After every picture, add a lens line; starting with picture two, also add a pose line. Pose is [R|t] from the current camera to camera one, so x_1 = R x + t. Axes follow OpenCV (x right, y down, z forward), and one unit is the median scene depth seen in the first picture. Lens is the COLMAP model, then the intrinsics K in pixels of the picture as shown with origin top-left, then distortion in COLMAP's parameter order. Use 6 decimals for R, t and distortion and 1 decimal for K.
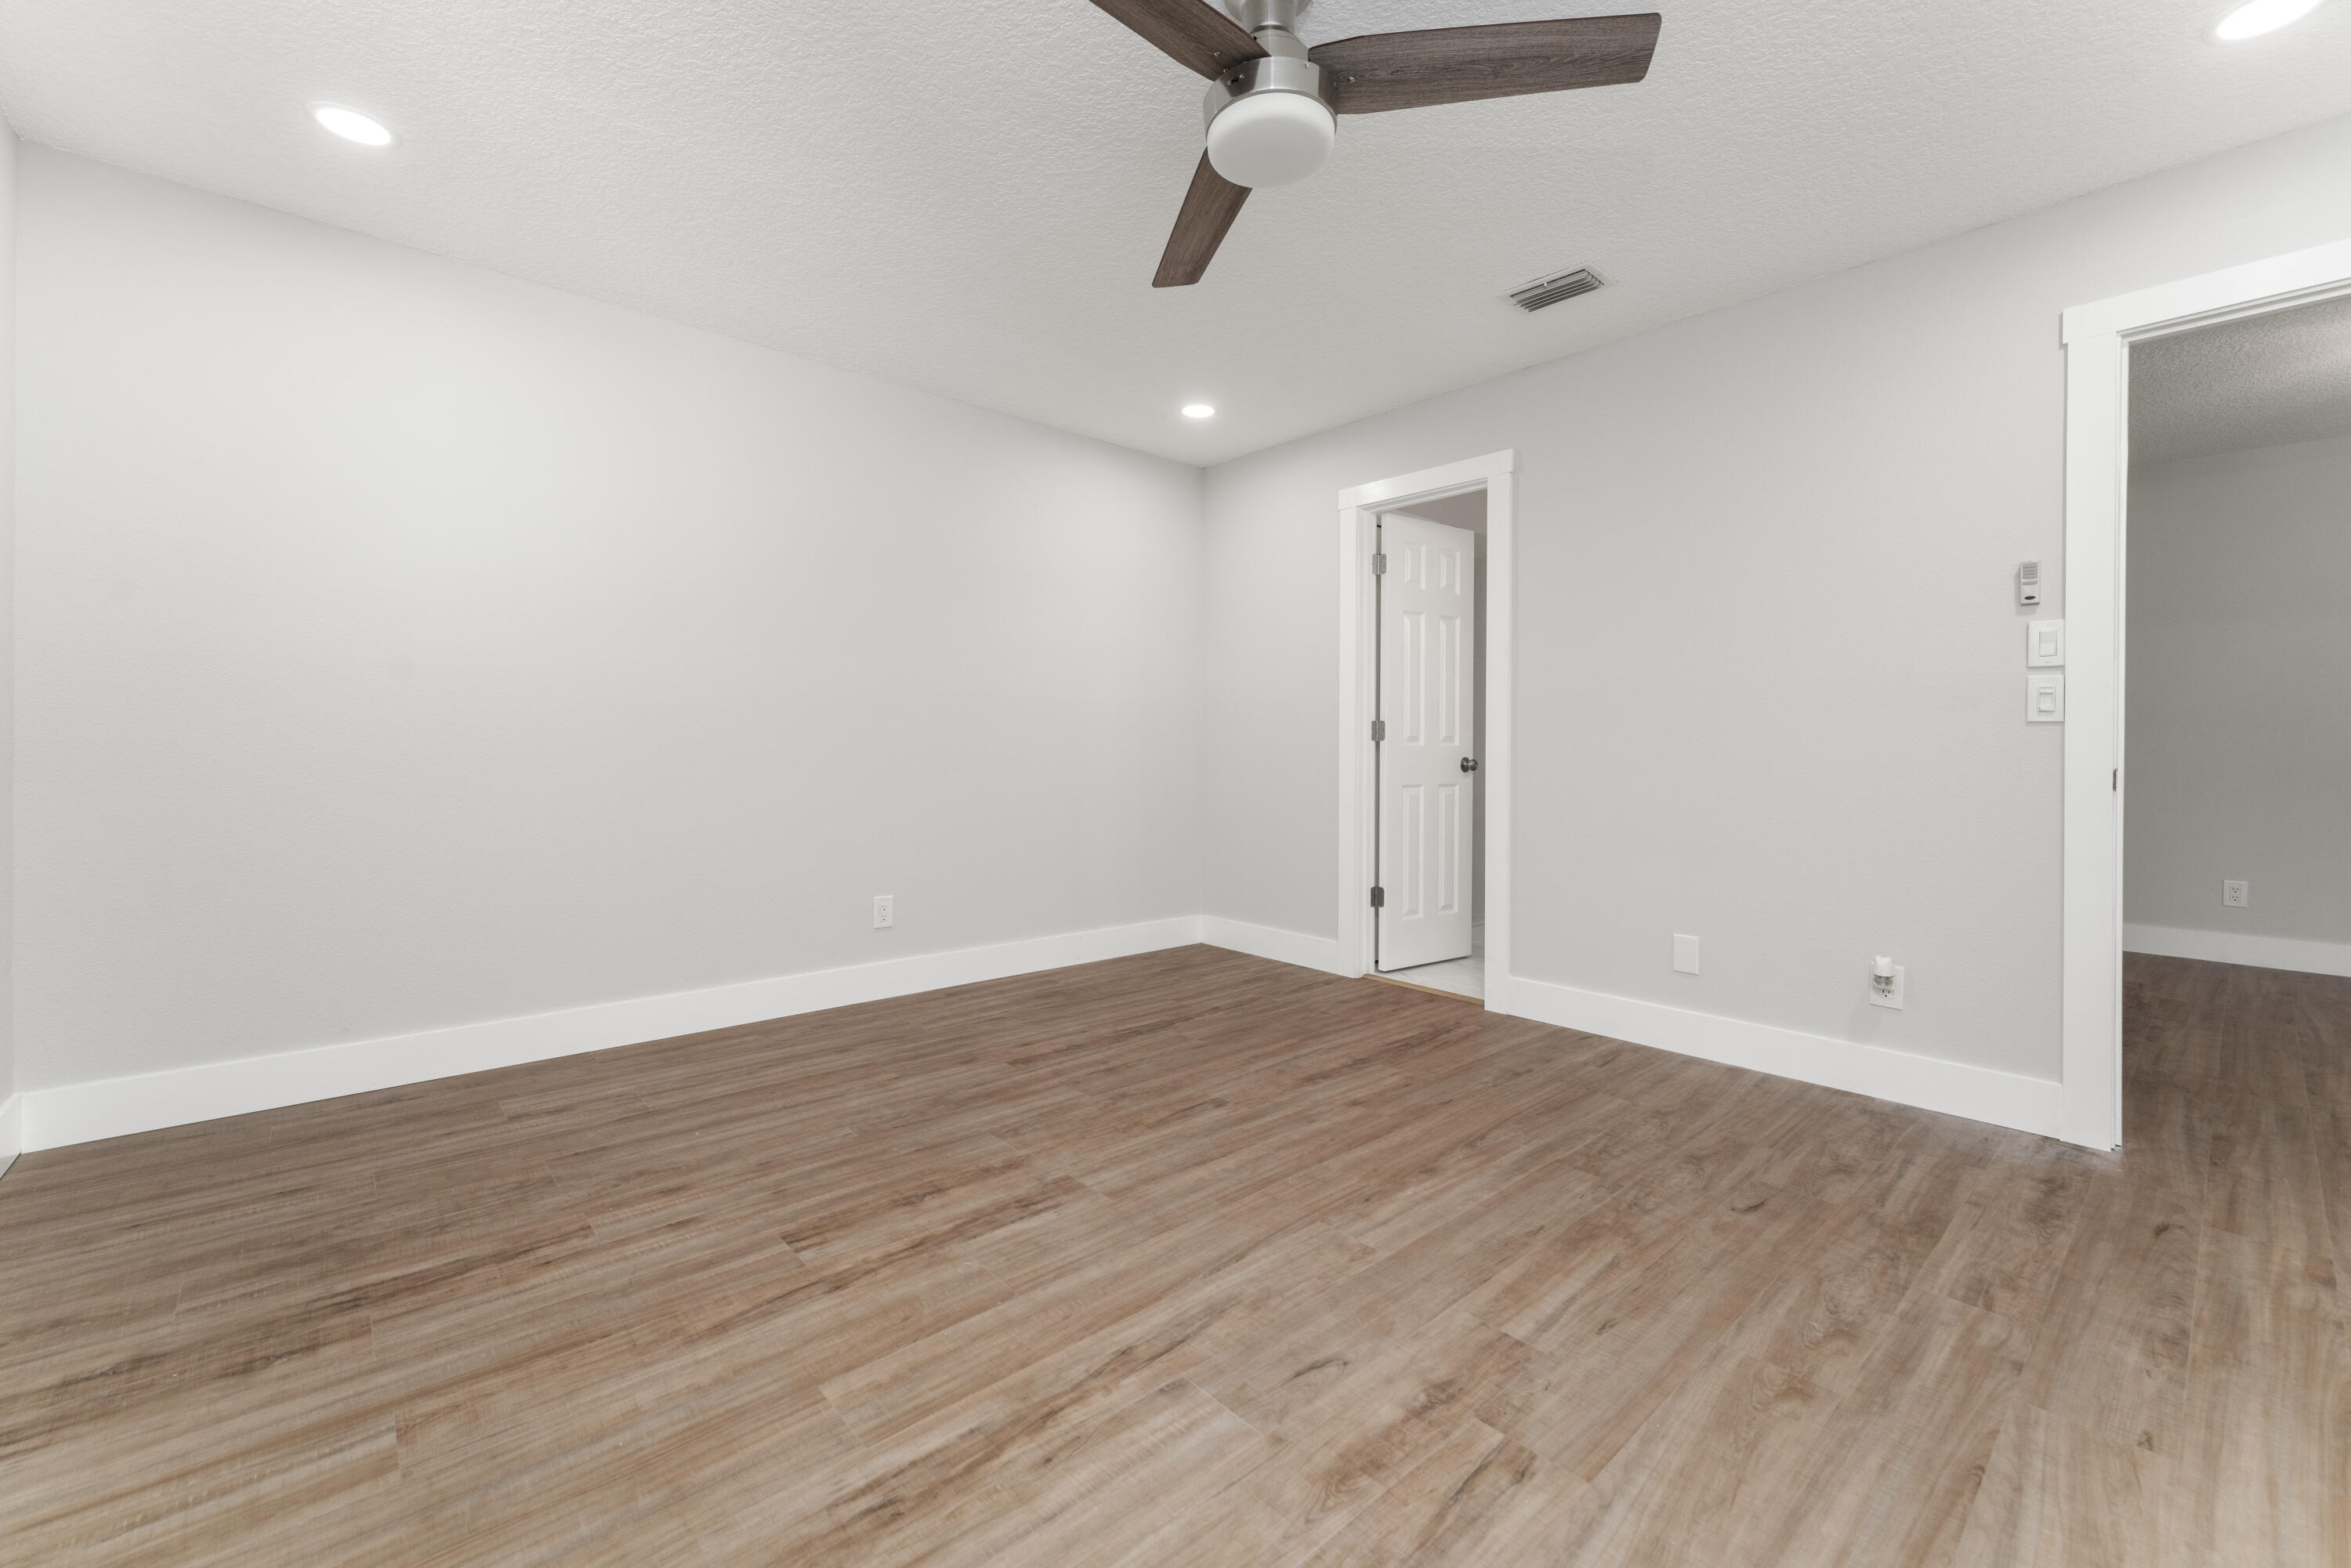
lens RADIAL K [[950.5, 0, 1172.6], [0, 950.5, 773.0], [0, 0, 1]] dist [0.002248, 0.000351]
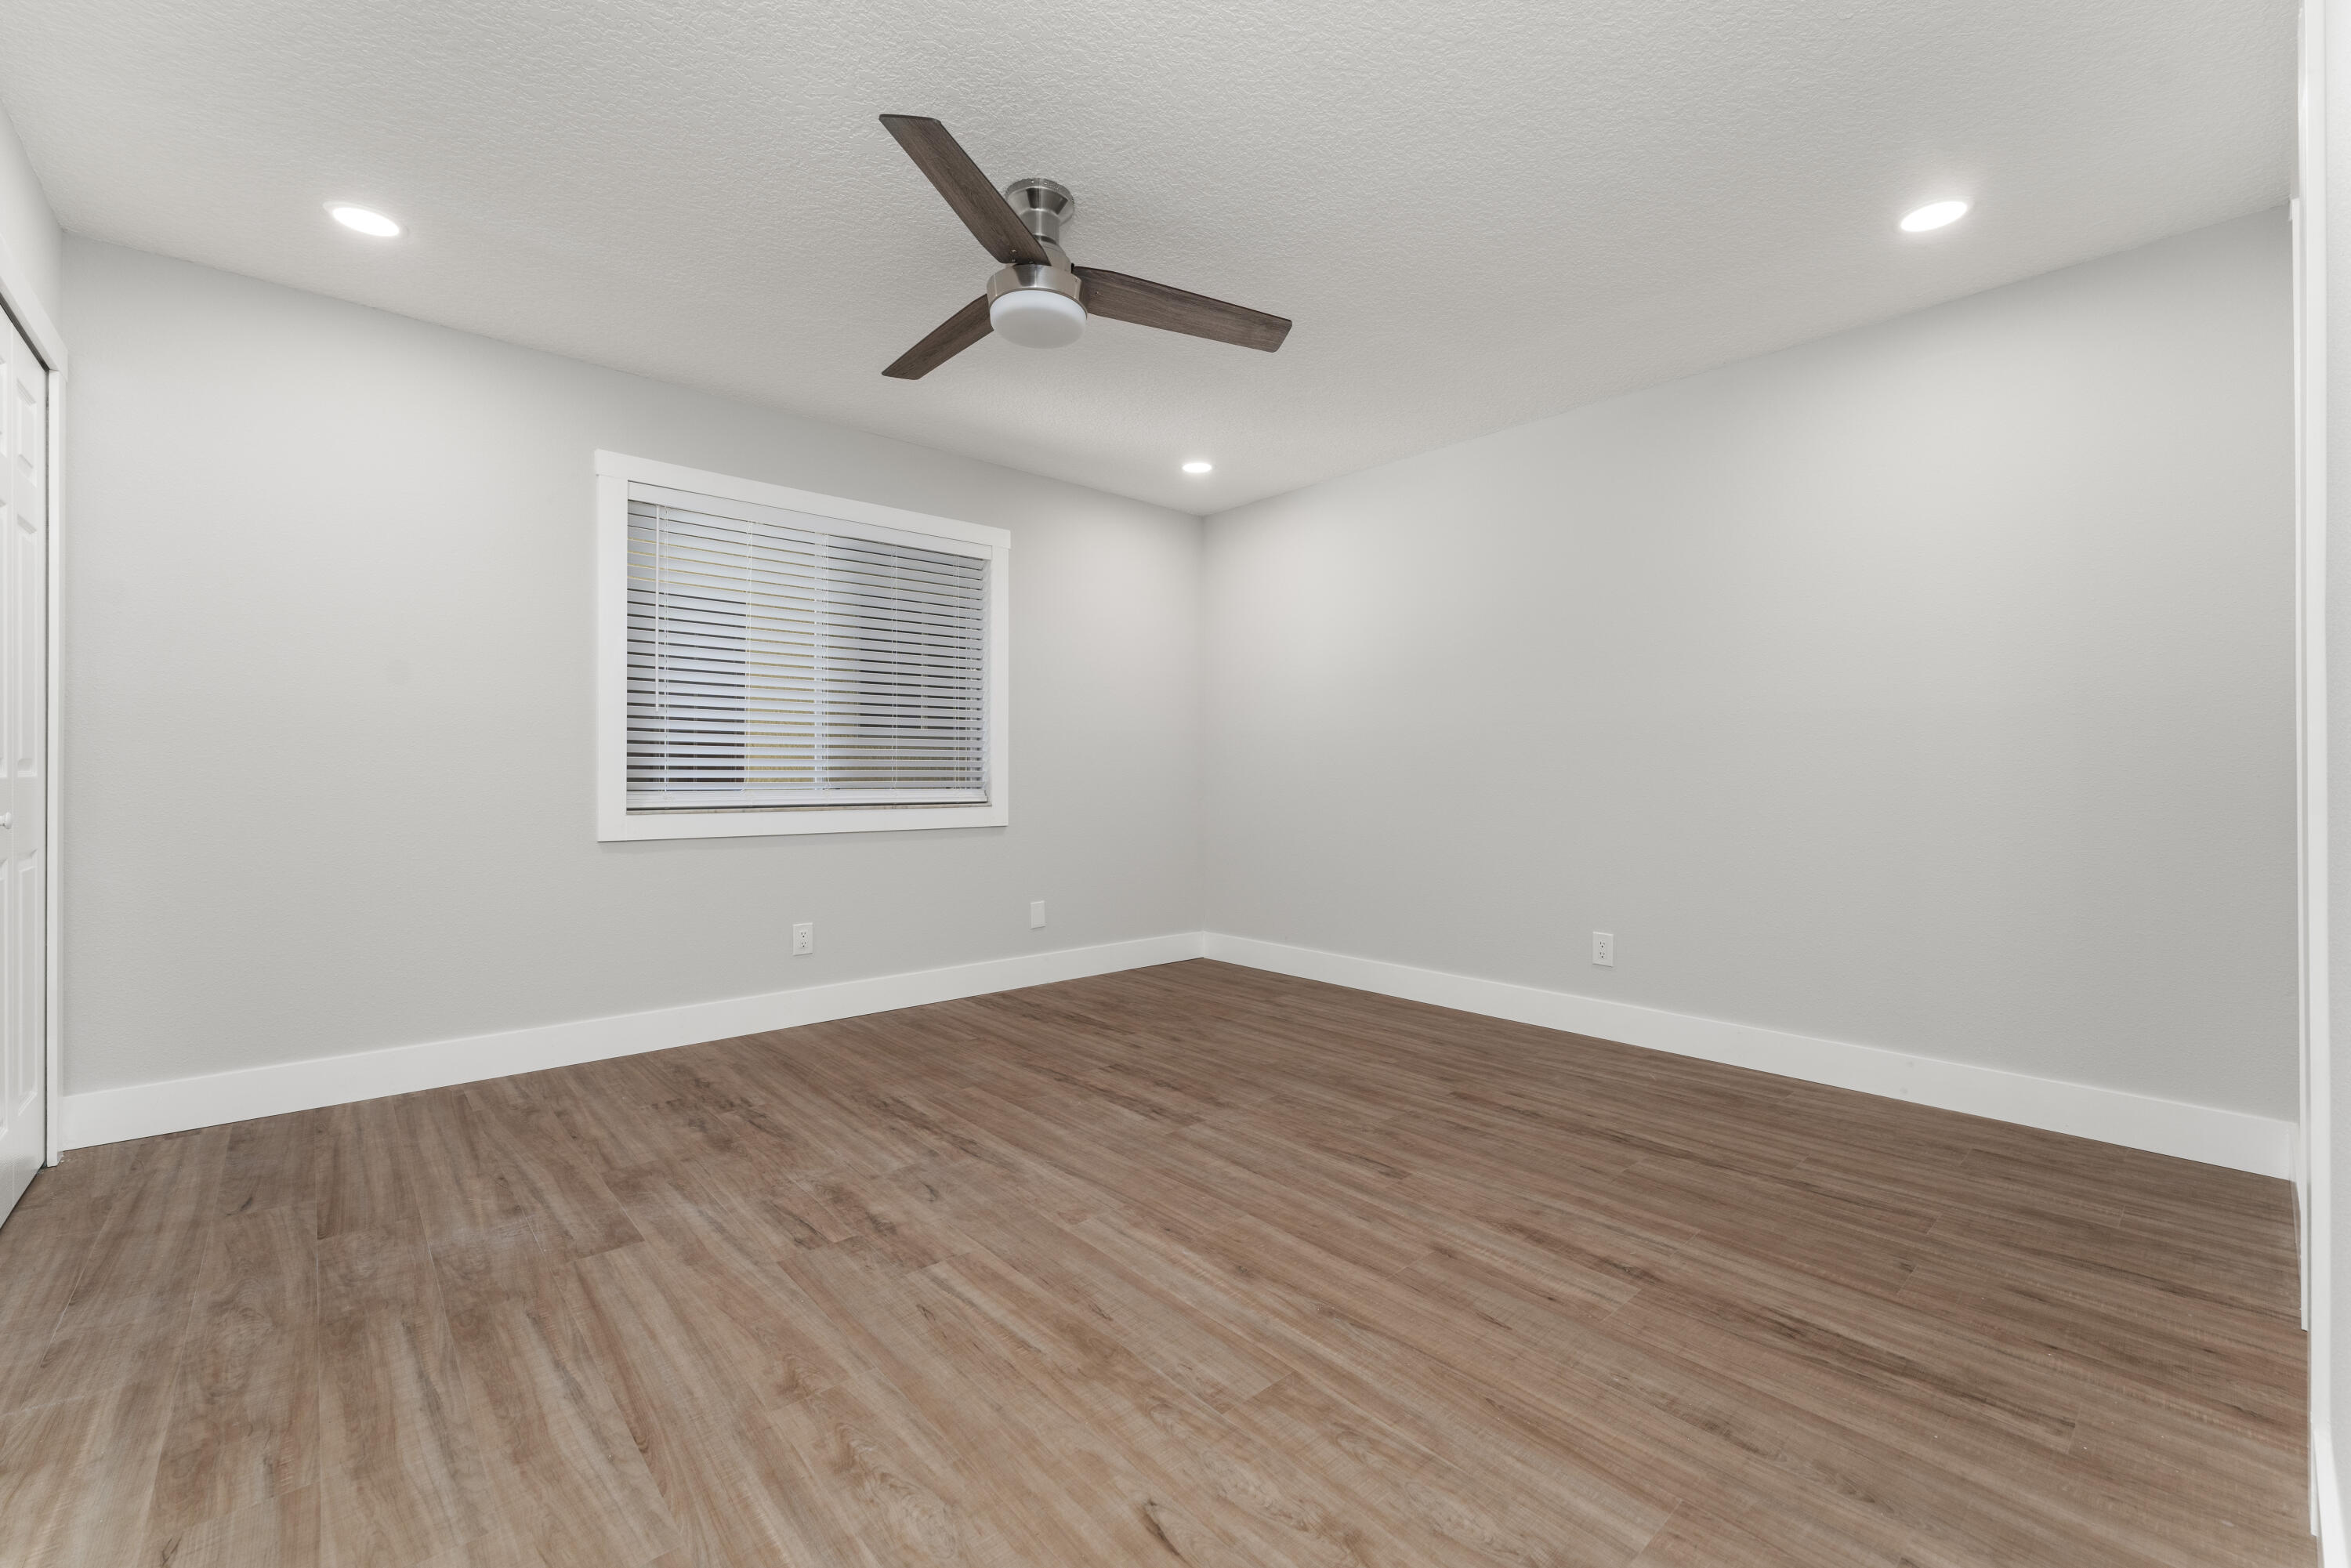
lens RADIAL K [[971.8, 0, 1175.5], [0, 971.8, 784.0], [0, 0, 1]] dist [0.001626, -0.000142]
pose [[0.002276, -0.000190, -0.999997, 1.212446], [-0.027457, 0.999623, -0.000253, -0.017360], [0.999620, 0.027457, 0.002270, 0.984620]]
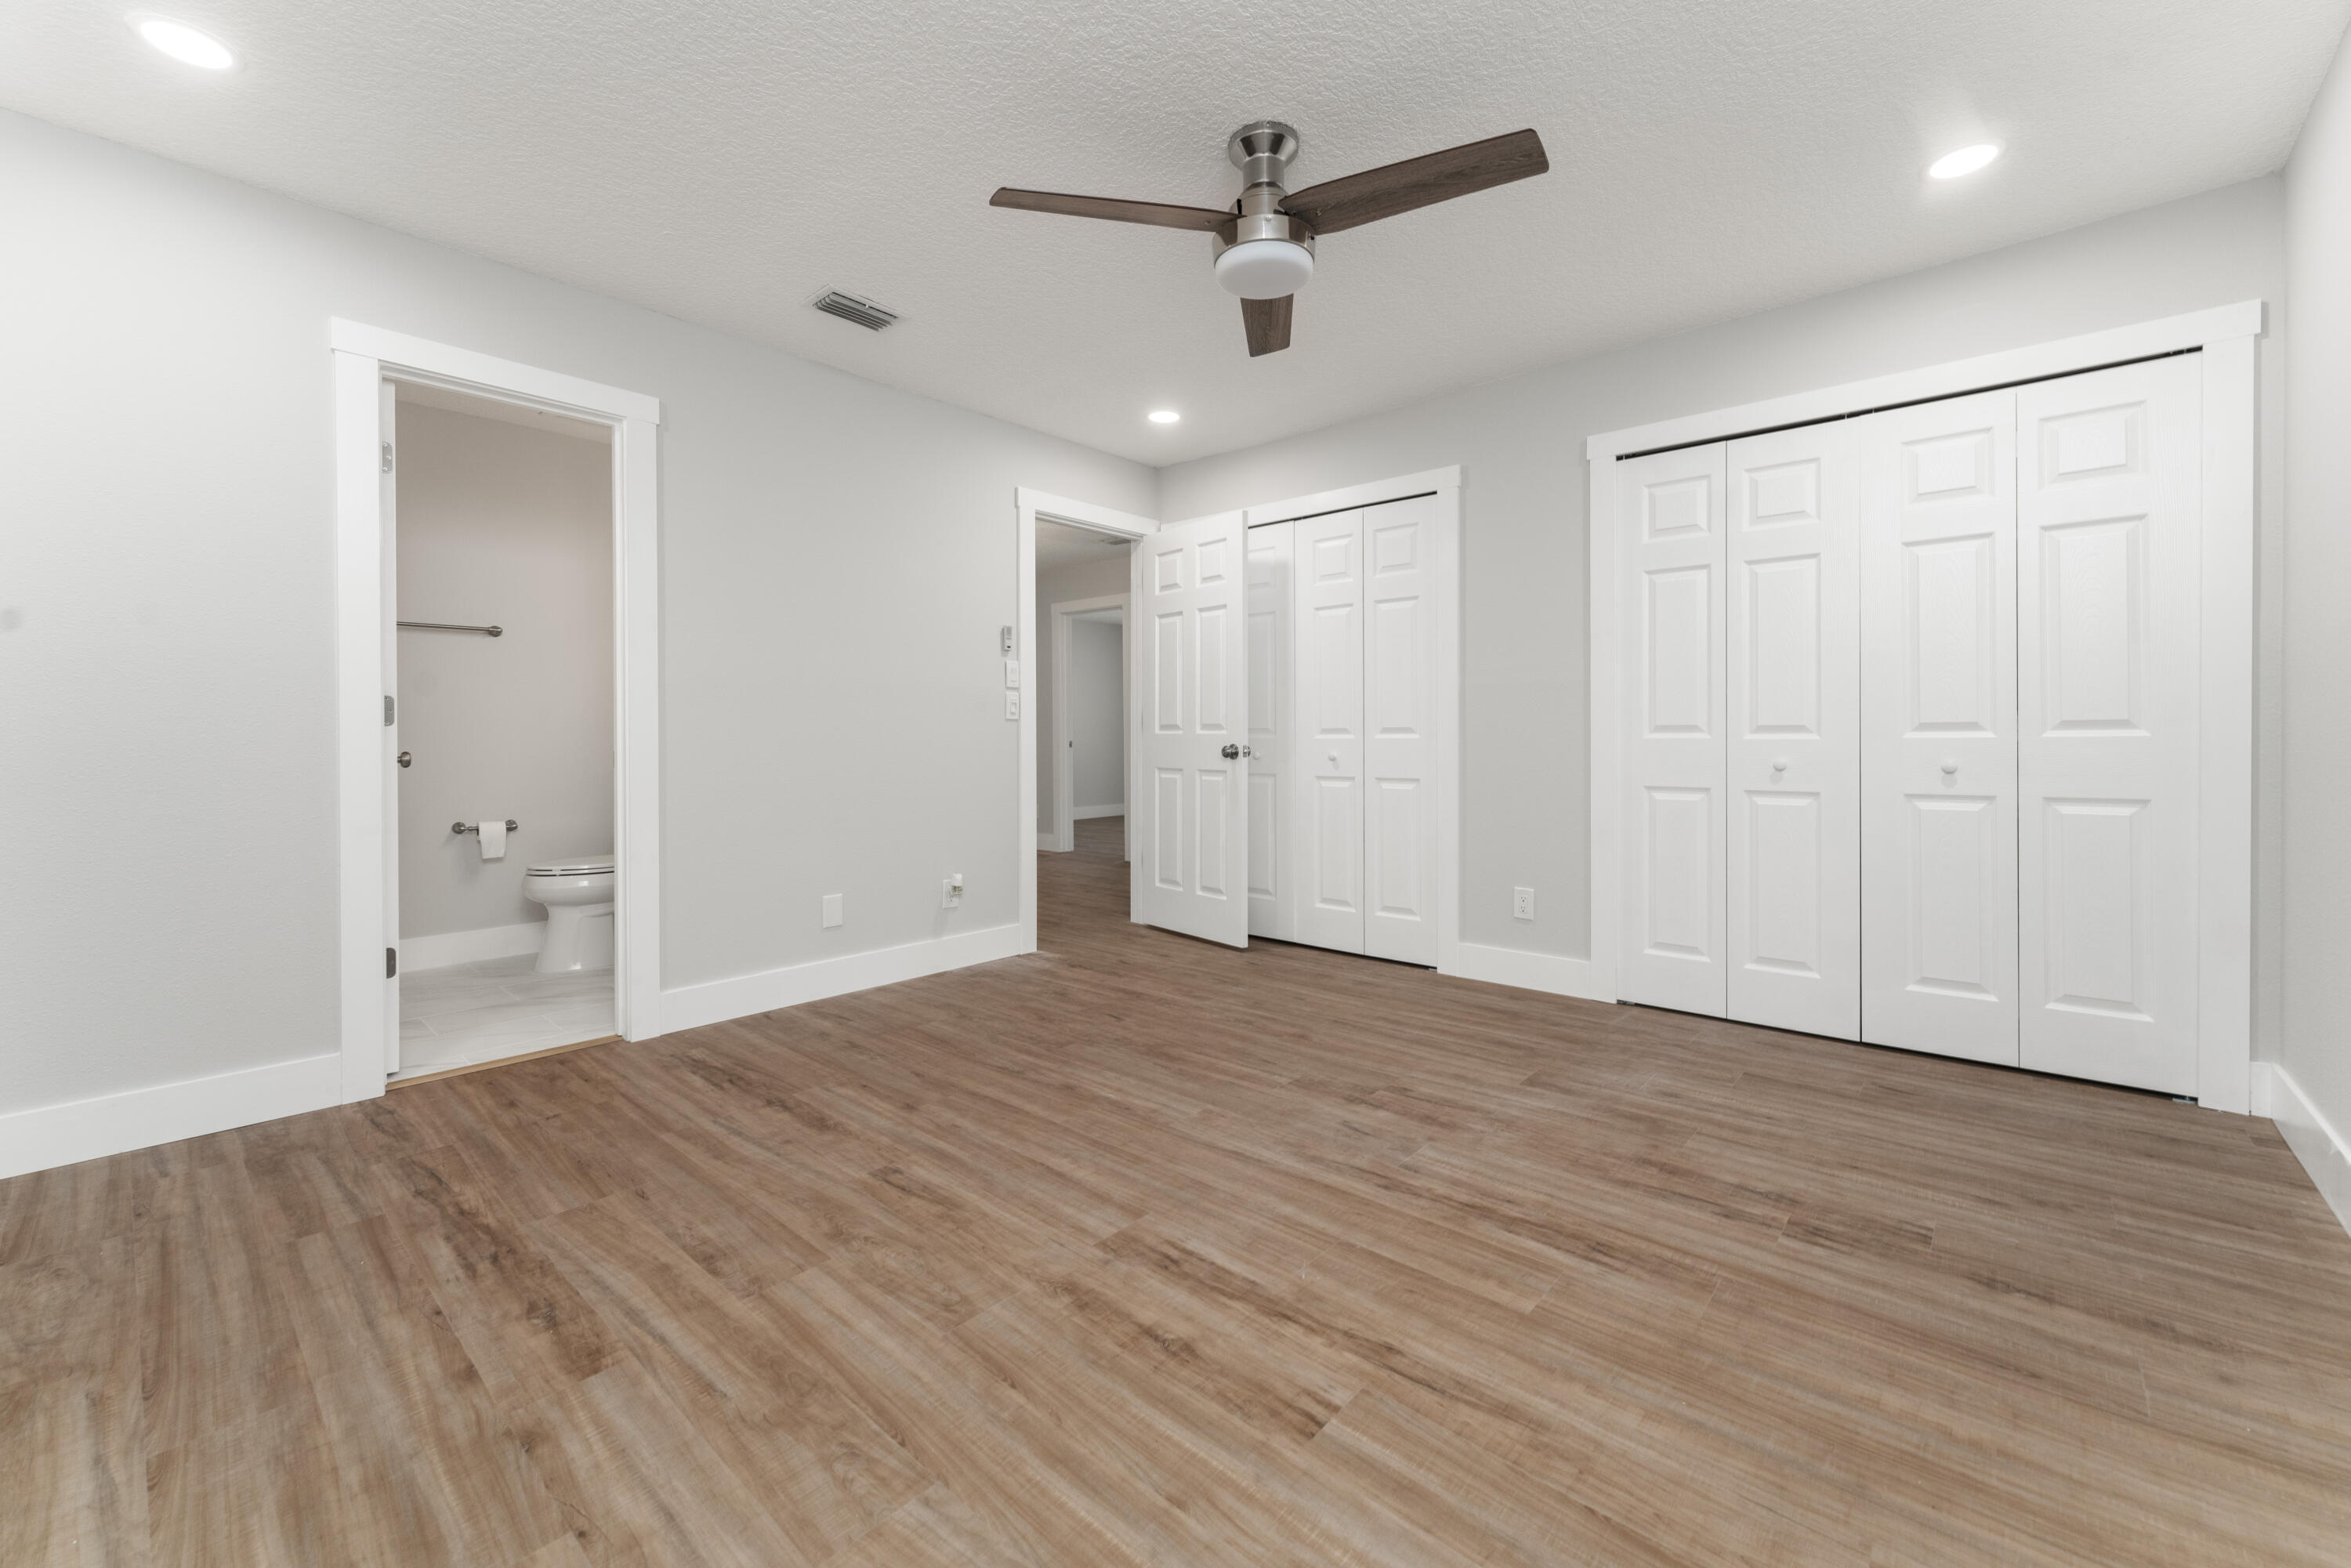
lens RADIAL K [[941.2, 0, 1174.0], [0, 941.2, 742.4], [0, 0, 1]] dist [0.001457, 0.000607]
pose [[-0.110237, -0.012378, 0.993828, -0.979019], [0.028256, 0.999479, 0.015583, -0.033789], [-0.993504, 0.029800, -0.109830, 1.049849]]
